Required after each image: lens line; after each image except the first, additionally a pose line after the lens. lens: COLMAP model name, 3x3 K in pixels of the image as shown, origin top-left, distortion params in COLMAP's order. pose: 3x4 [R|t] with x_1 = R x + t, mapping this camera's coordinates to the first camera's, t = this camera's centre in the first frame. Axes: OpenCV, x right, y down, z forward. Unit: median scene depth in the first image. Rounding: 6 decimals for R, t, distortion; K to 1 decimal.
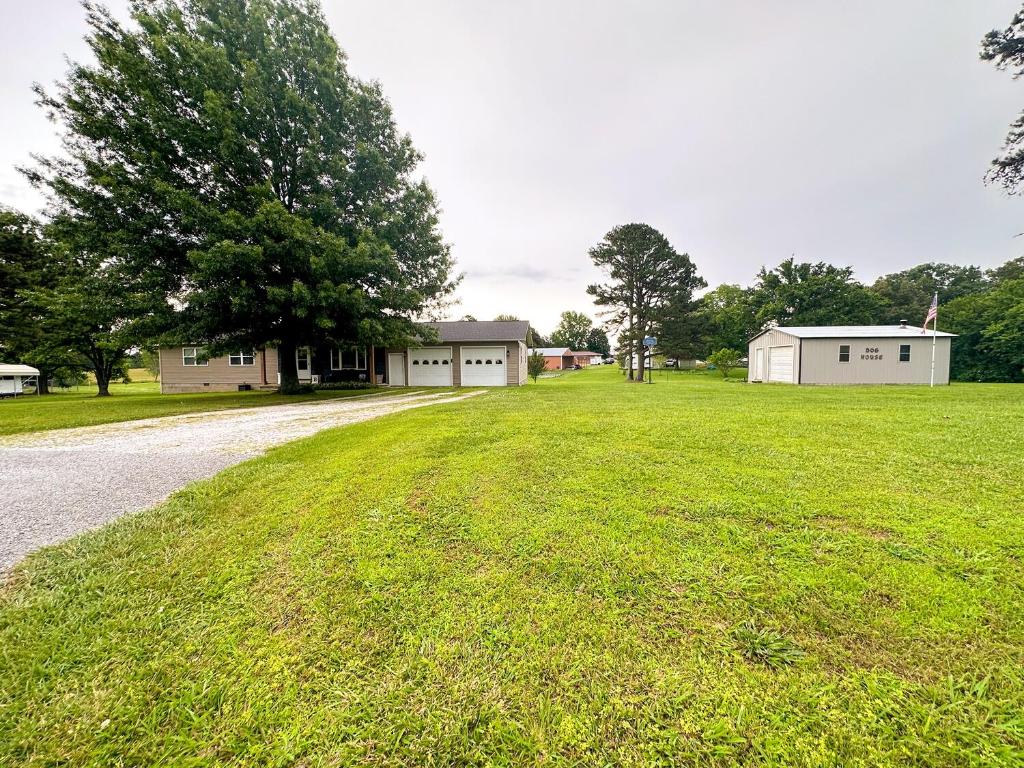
lens RADIAL K [[420.0, 0, 506.6], [0, 420.0, 383.9], [0, 0, 1]] dist [-0.001097, -0.000131]
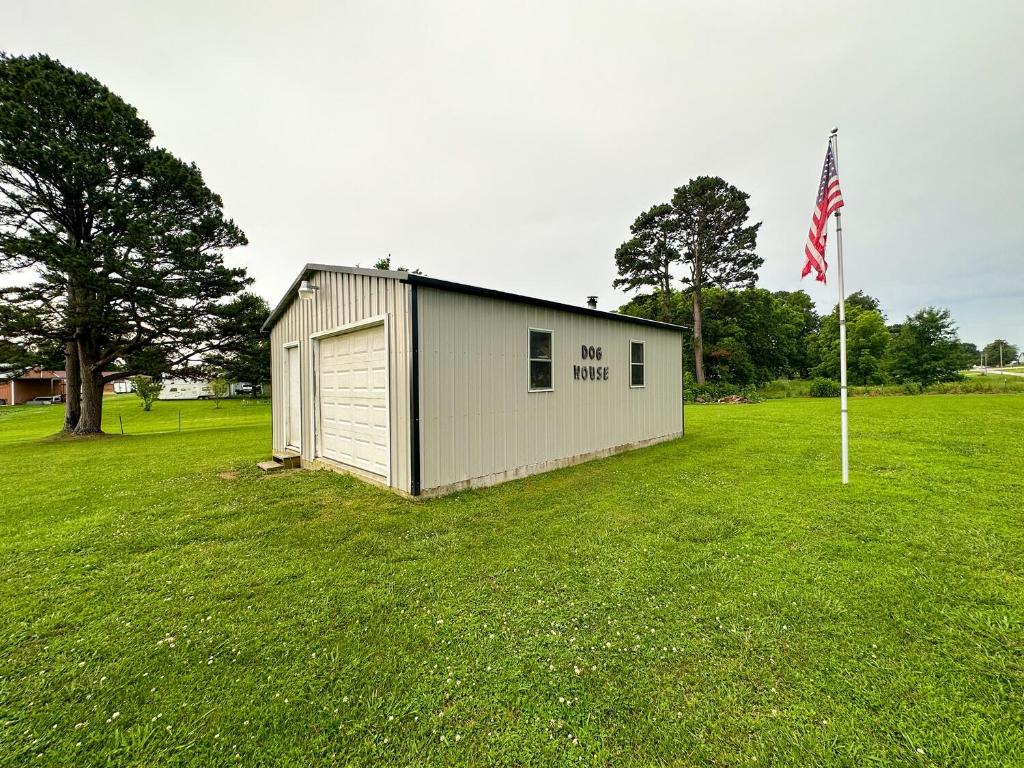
lens RADIAL K [[424.8, 0, 512.0], [0, 424.8, 384.0], [0, 0, 1]] dist [-0.000967, -0.000178]
pose [[0.636456, -0.006576, 0.771285, 0.568318], [0.043256, 0.998694, -0.027179, -0.048477], [-0.770099, 0.050661, 0.635910, 0.831003]]
